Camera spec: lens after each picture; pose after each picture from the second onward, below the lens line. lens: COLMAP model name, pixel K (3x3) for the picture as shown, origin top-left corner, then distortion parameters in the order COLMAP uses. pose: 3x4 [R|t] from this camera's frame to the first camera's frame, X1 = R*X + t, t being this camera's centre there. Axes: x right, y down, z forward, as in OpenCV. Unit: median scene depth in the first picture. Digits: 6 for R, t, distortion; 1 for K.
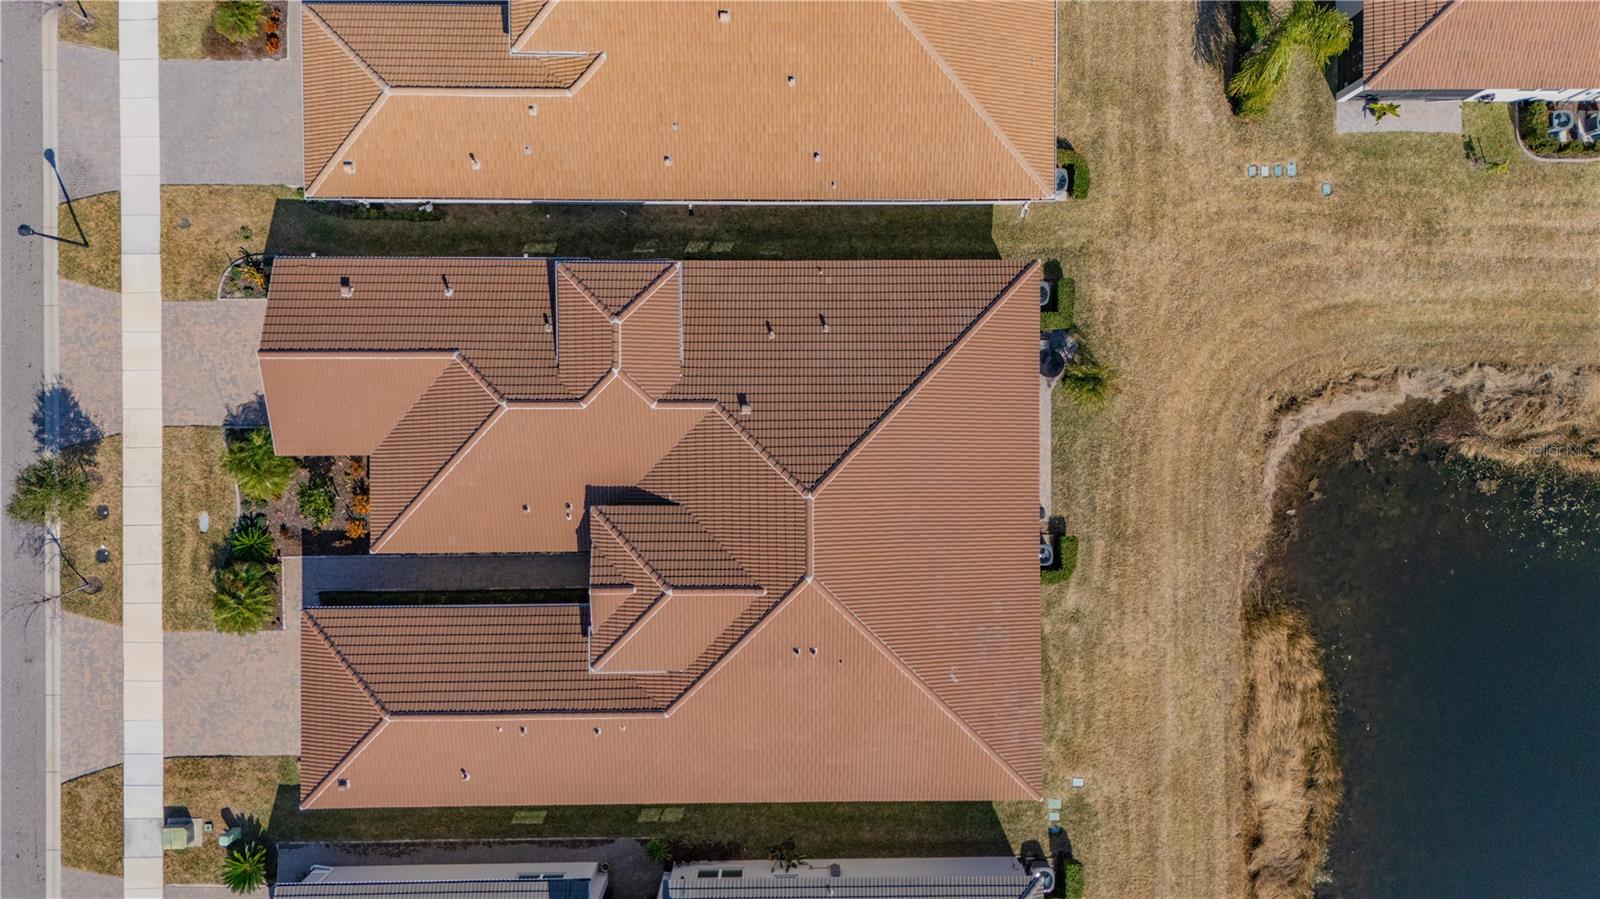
lens RADIAL K [[1182.6, 0, 800.0], [0, 1182.6, 449.5], [0, 0, 1]] dist [0.036849, -0.022473]
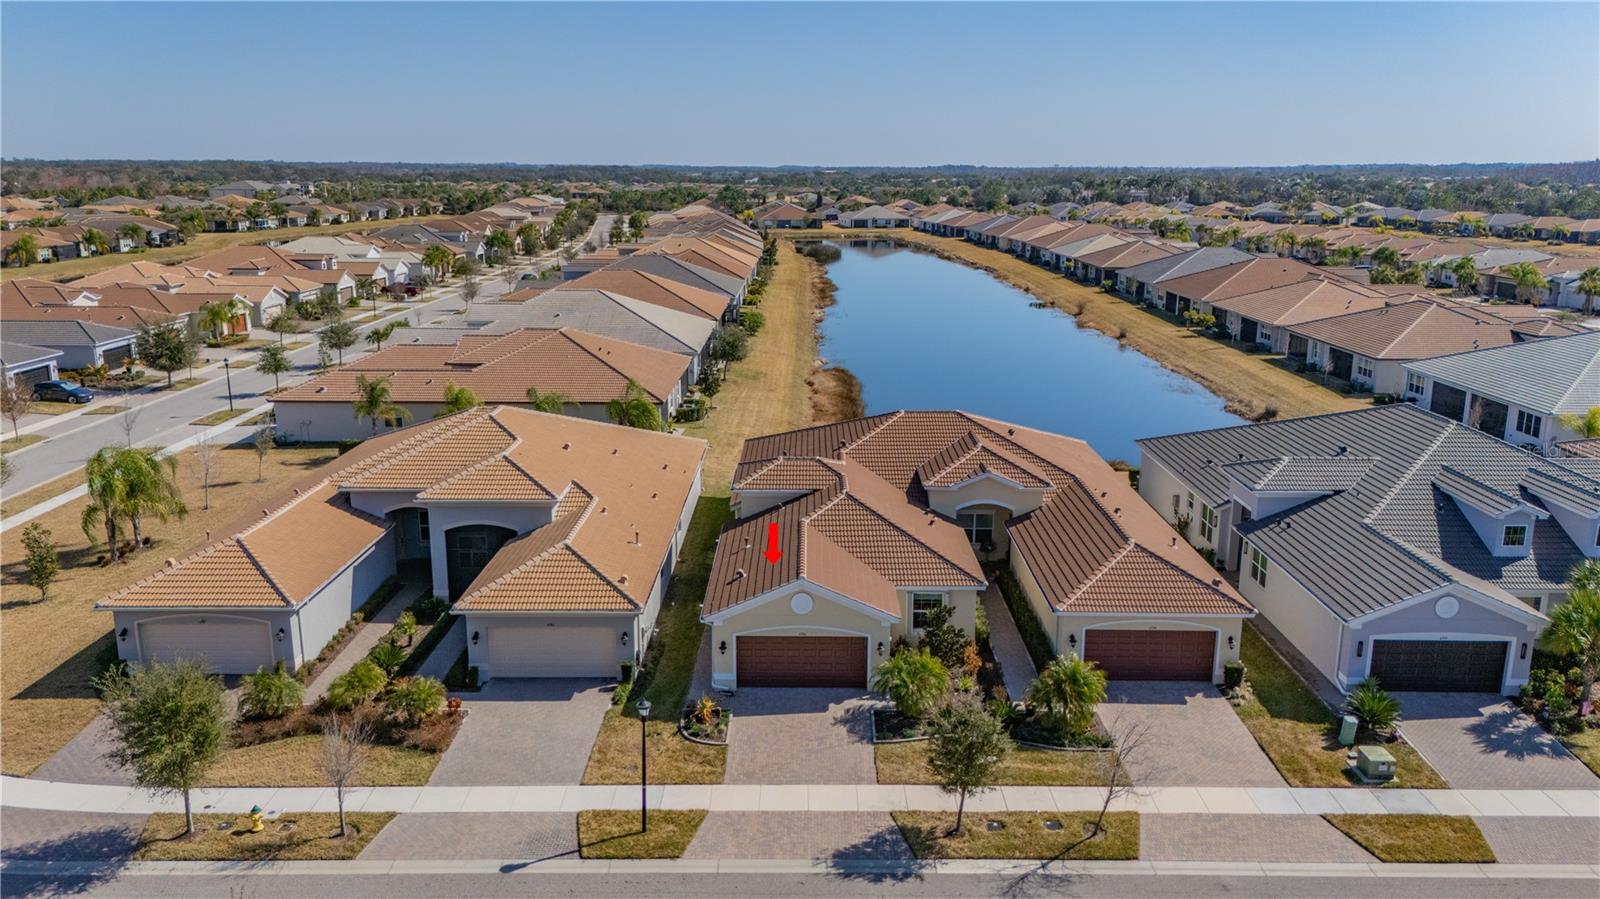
lens RADIAL K [[1175.7, 0, 800.0], [0, 1175.7, 449.5], [0, 0, 1]] dist [0.087216, -0.110783]
pose [[0.017465, -0.238975, 0.970869, -1.260230], [0.999847, 0.003719, -0.017071, -0.059588], [0.000469, 0.971019, 0.239003, 0.586370]]
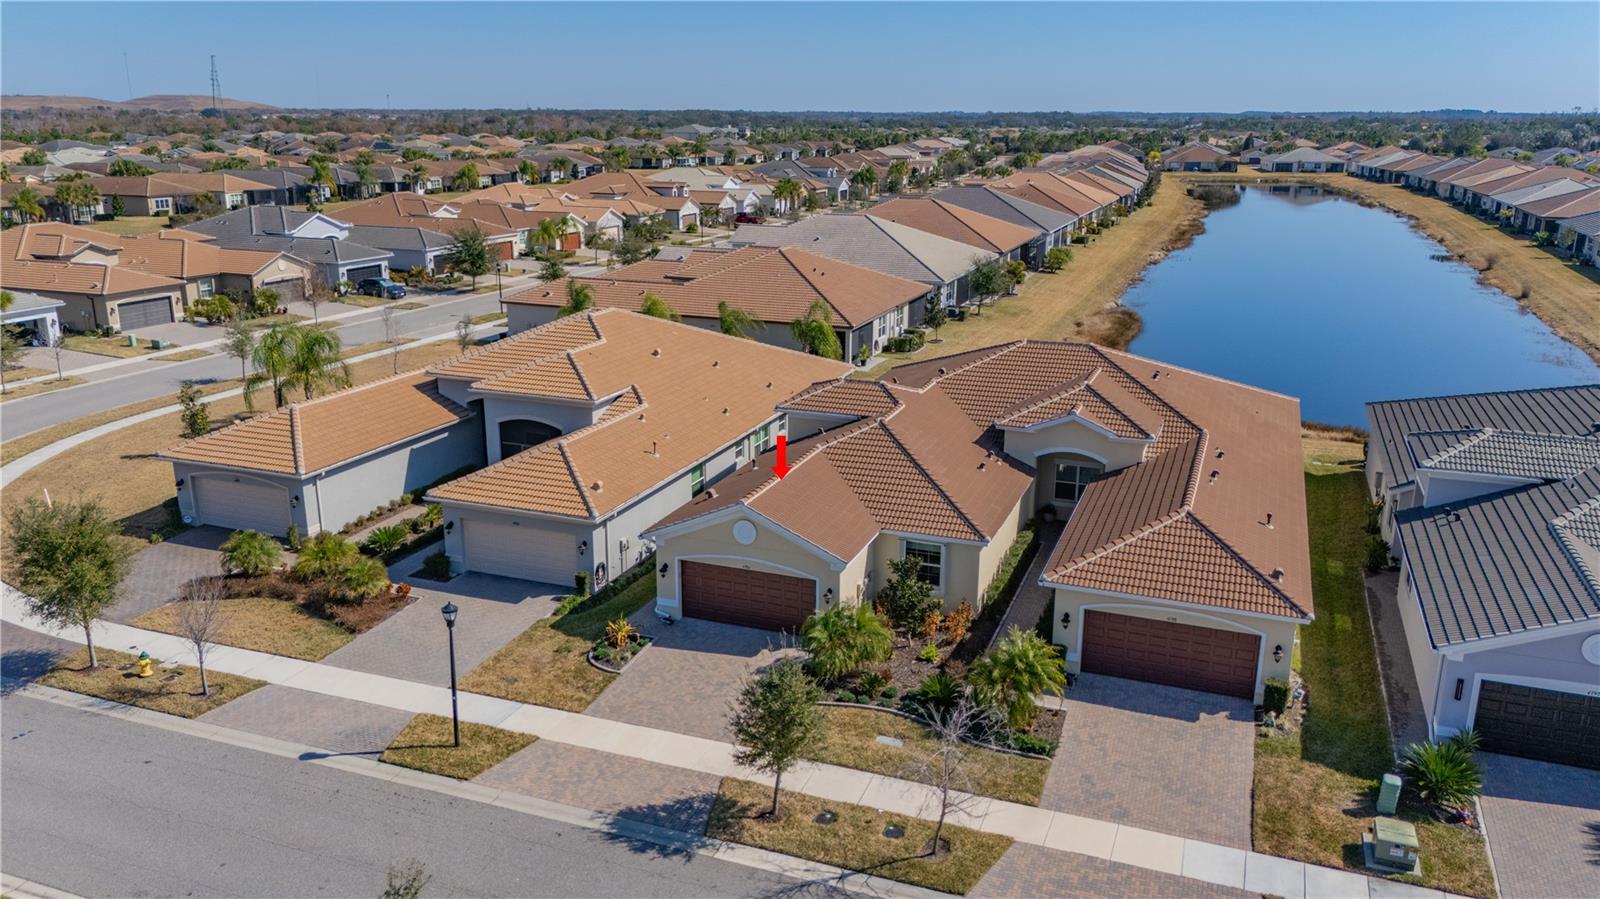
lens RADIAL K [[1175.7, 0, 800.0], [0, 1175.7, 449.5], [0, 0, 1]] dist [0.087216, -0.110783]
pose [[0.371013, -0.258301, 0.891981, -1.086417], [0.928627, 0.102321, -0.356626, 0.239459], [0.000848, 0.960631, 0.277828, 0.644859]]
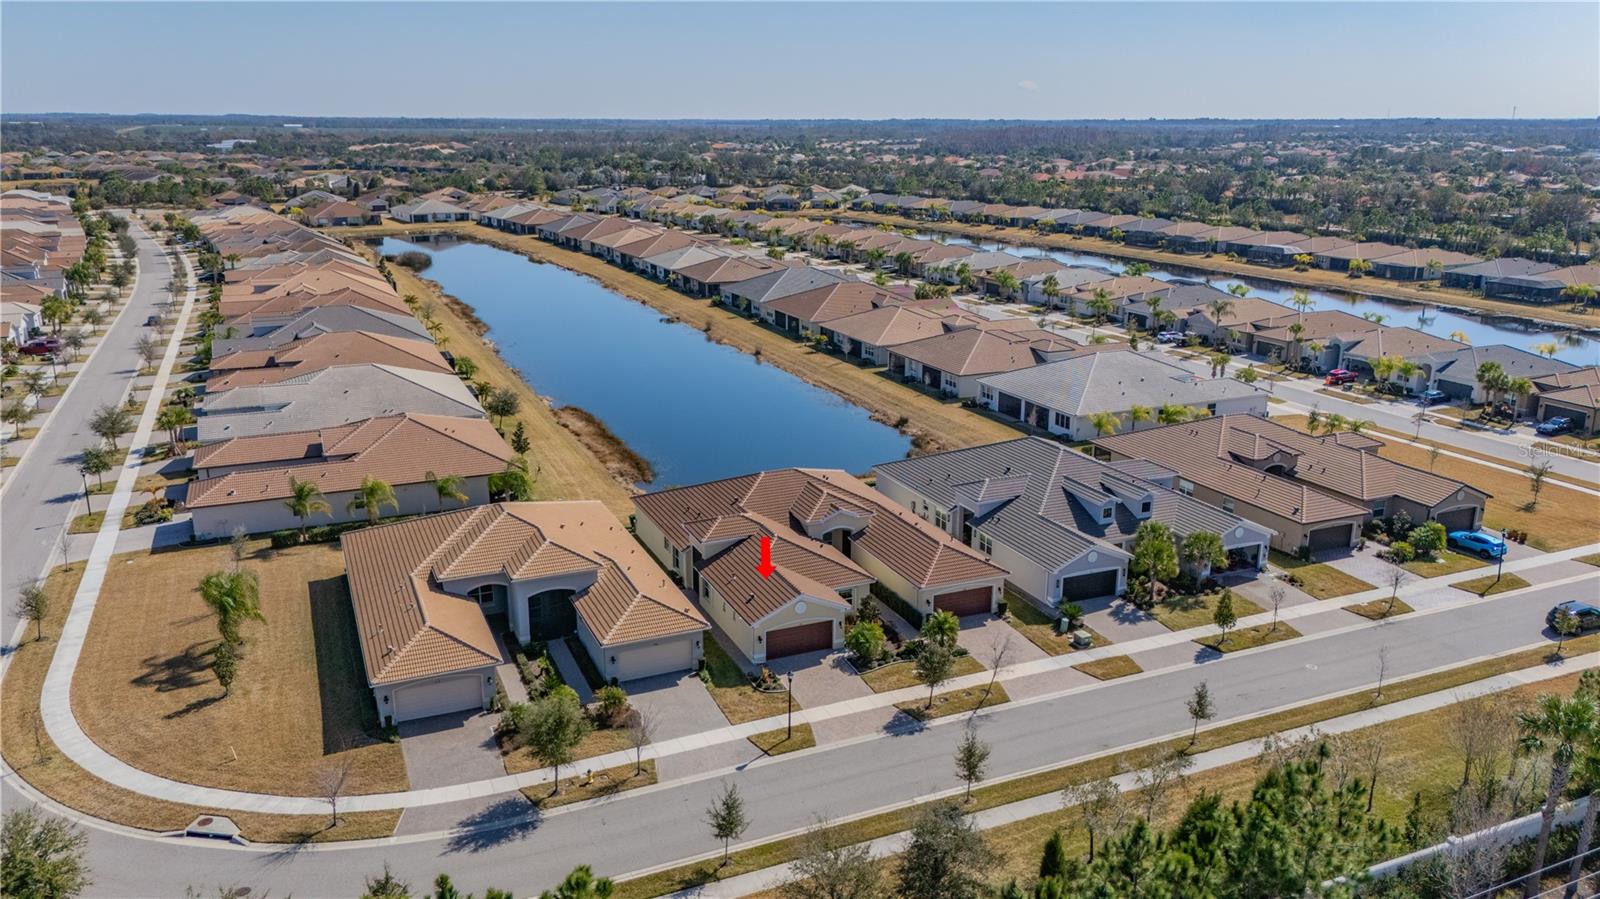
lens RADIAL K [[1175.7, 0, 800.0], [0, 1175.7, 449.5], [0, 0, 1]] dist [0.087216, -0.110783]
pose [[-0.394080, -0.255754, 0.882774, -1.782968], [0.919072, -0.106815, 0.379338, -0.666715], [-0.002724, 0.960823, 0.277150, 0.259820]]
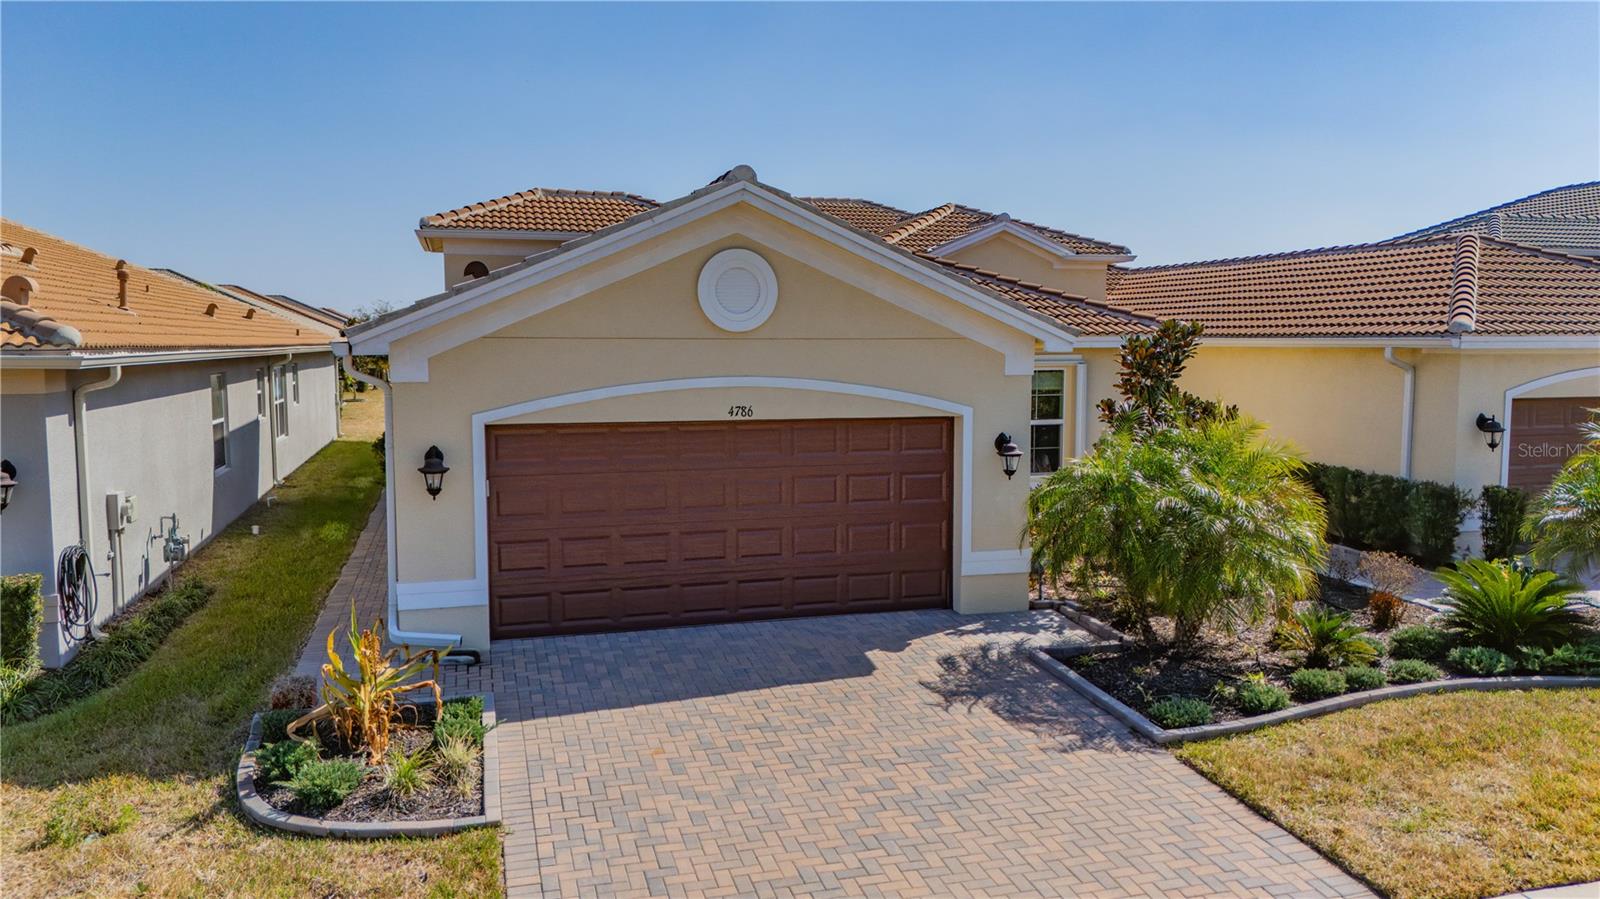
lens RADIAL K [[1182.6, 0, 800.0], [0, 1182.6, 449.5], [0, 0, 1]] dist [0.036849, -0.022473]
pose [[-0.267193, -0.095381, 0.958911, -0.648287], [0.963640, -0.028830, 0.265643, -0.127159], [0.002308, 0.995023, 0.099617, 0.928480]]
